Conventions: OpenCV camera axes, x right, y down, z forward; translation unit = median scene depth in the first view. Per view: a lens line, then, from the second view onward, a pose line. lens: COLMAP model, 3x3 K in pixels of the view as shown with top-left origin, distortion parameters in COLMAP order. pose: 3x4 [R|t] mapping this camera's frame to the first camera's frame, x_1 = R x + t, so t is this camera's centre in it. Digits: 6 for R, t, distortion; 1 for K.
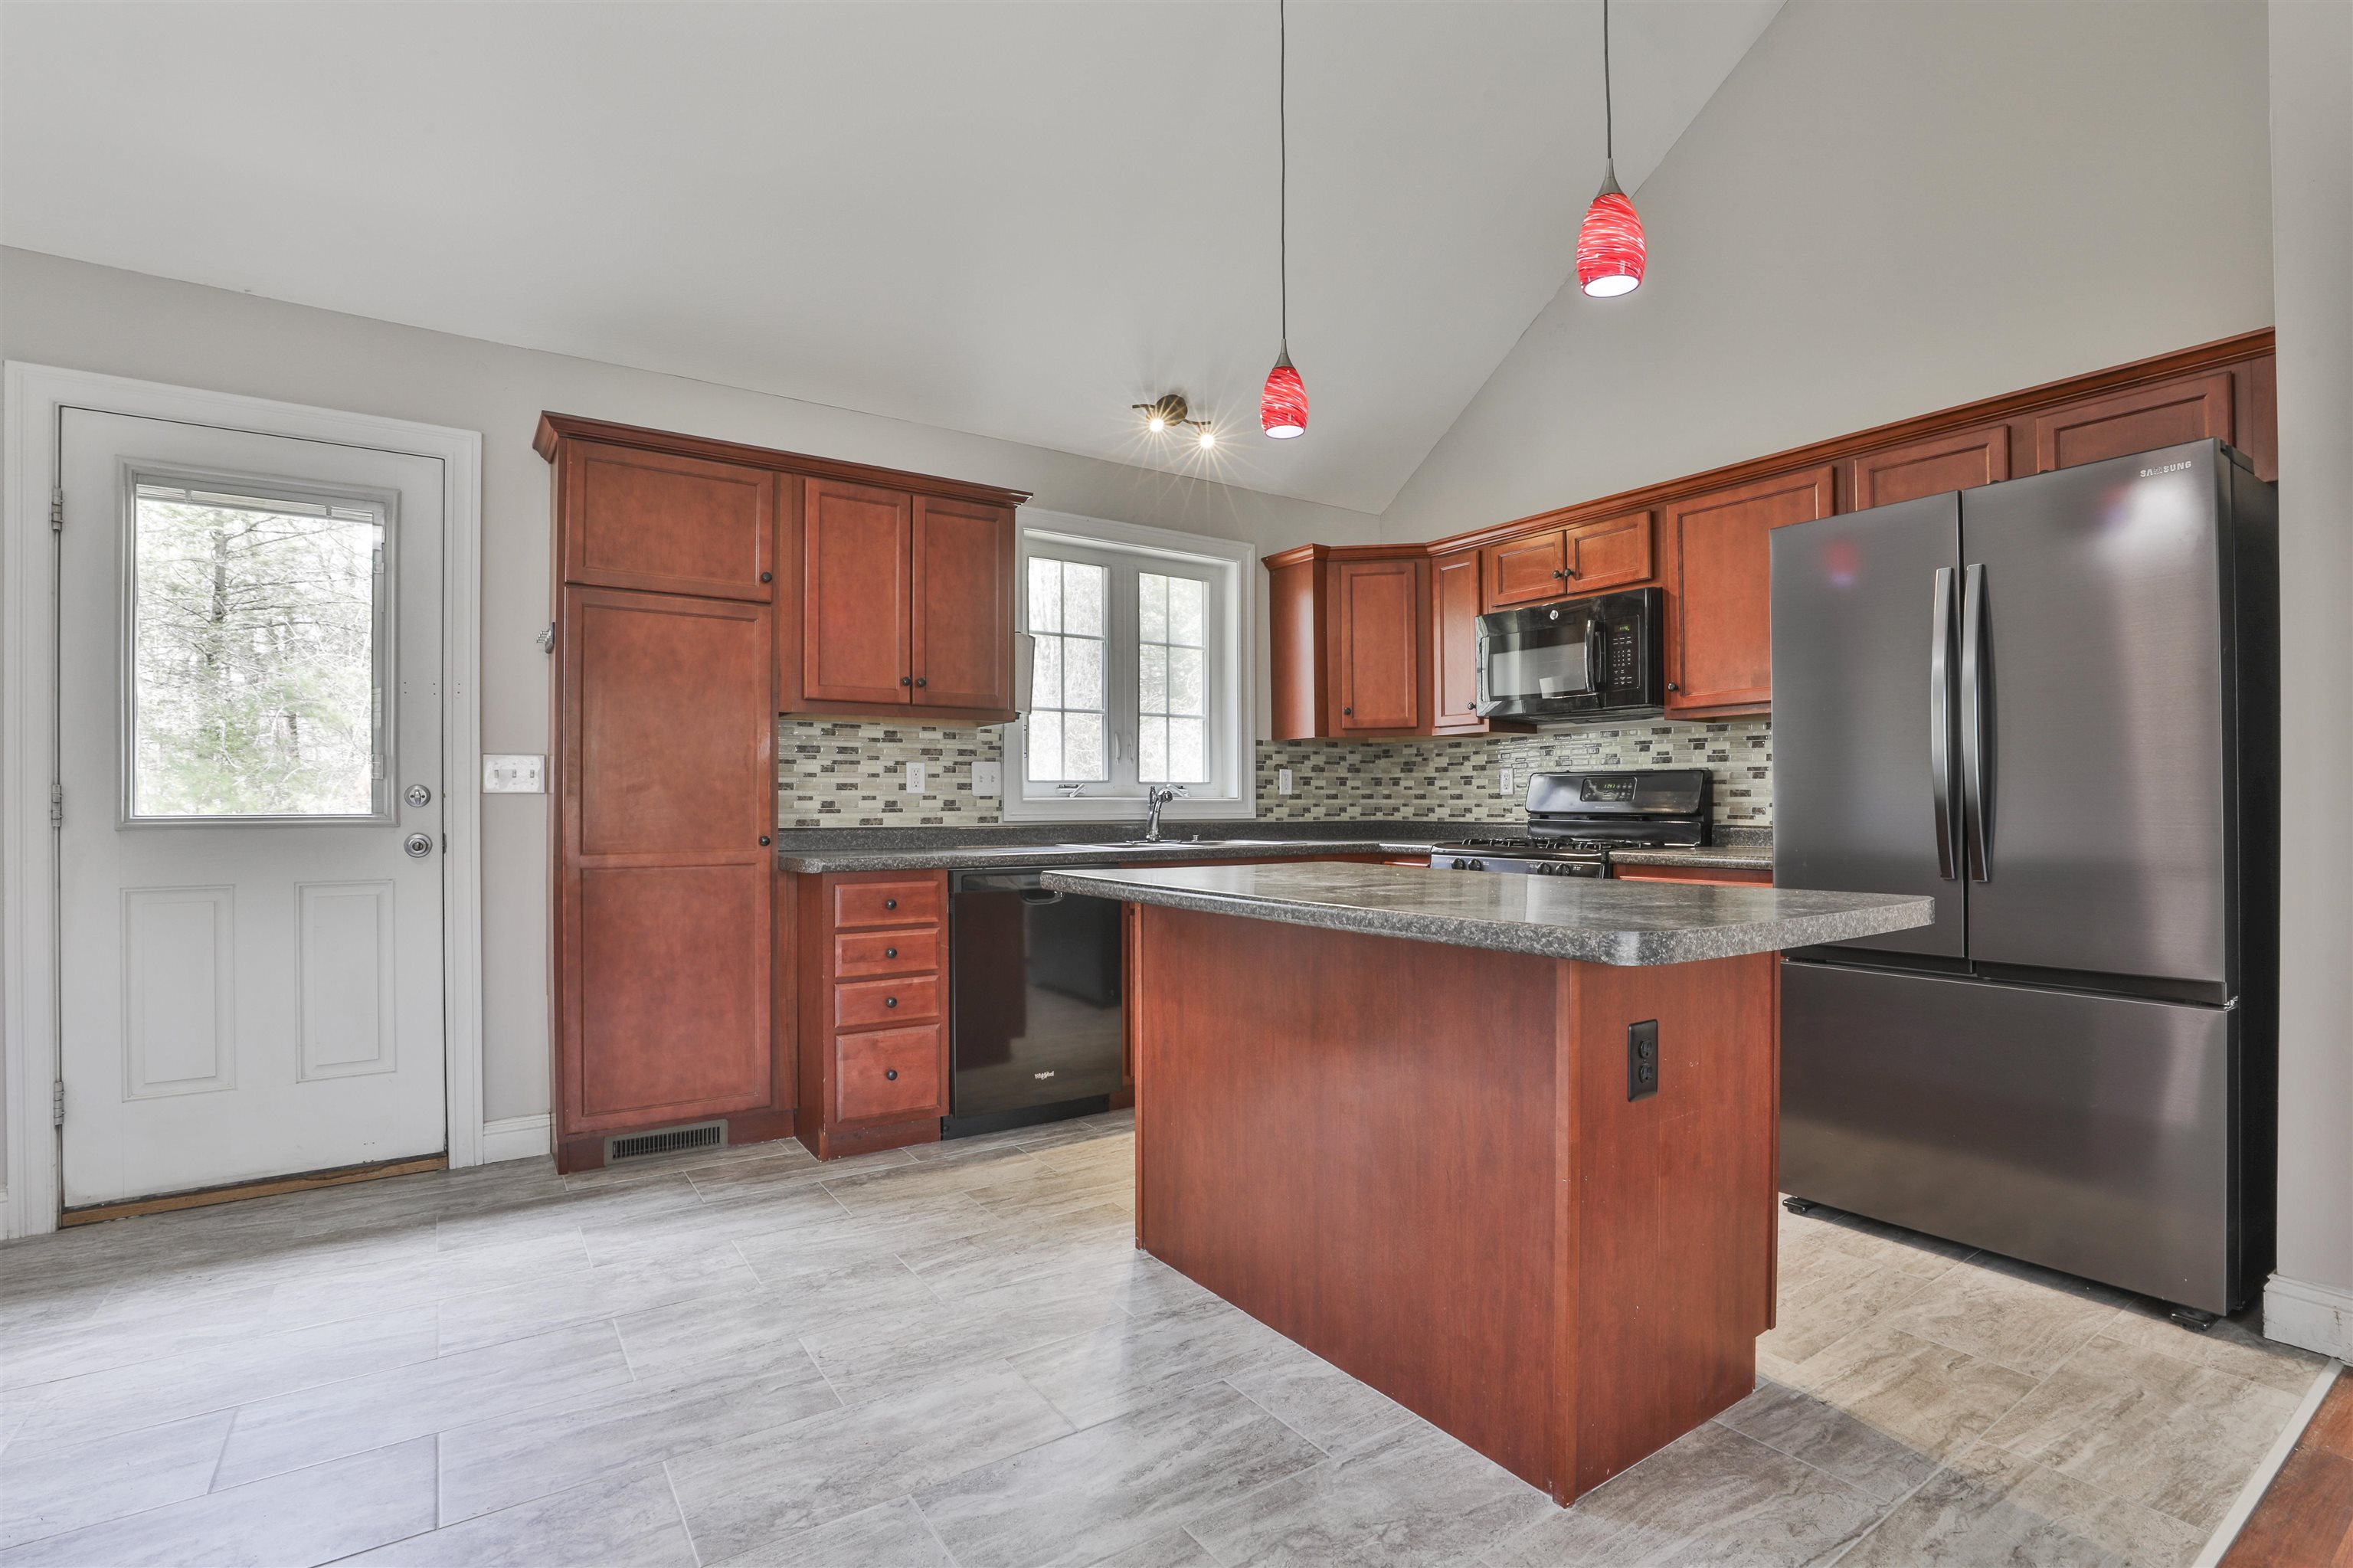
lens RADIAL K [[1109.7, 0, 1241.5], [0, 1109.7, 800.9], [0, 0, 1]] dist [-0.042159, 0.011200]
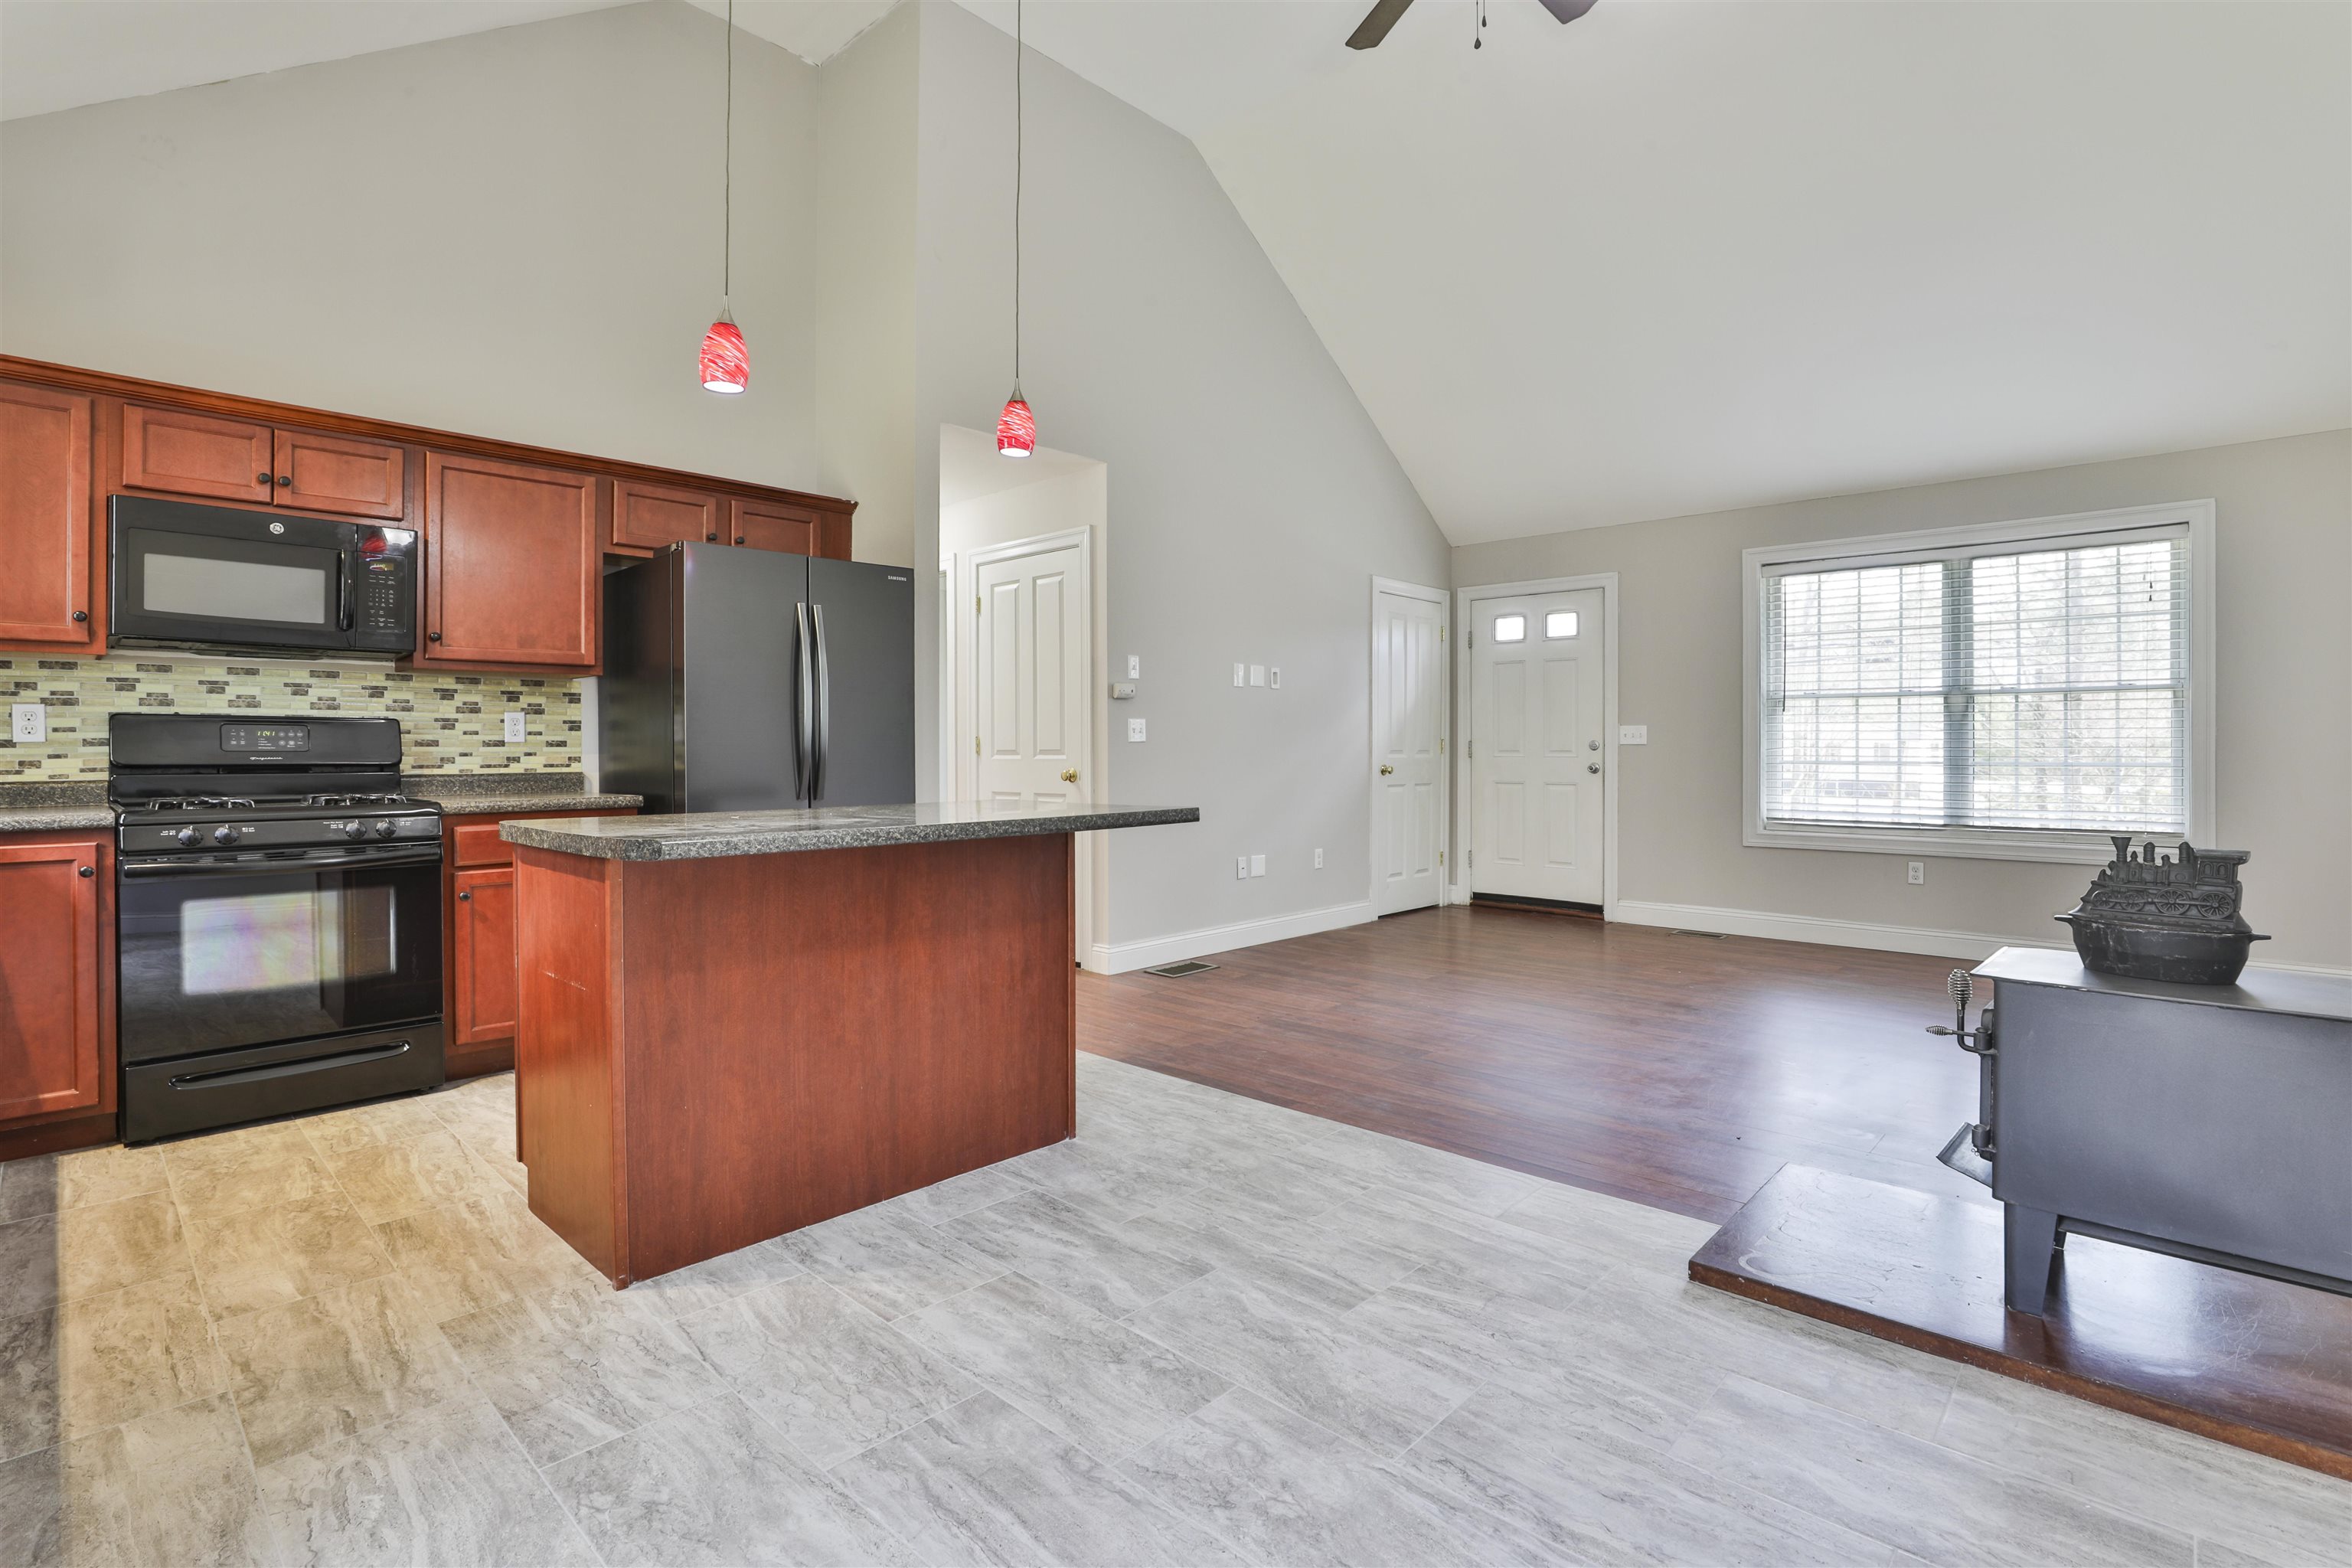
lens RADIAL K [[1109.2, 0, 1135.4], [0, 1109.2, 754.1], [0, 0, 1]] dist [-0.042159, 0.011200]
pose [[-0.162933, -0.002490, 0.986634, -0.668750], [0.000269, 0.999997, 0.002568, 0.000656], [-0.986637, 0.000683, -0.162932, 0.520476]]
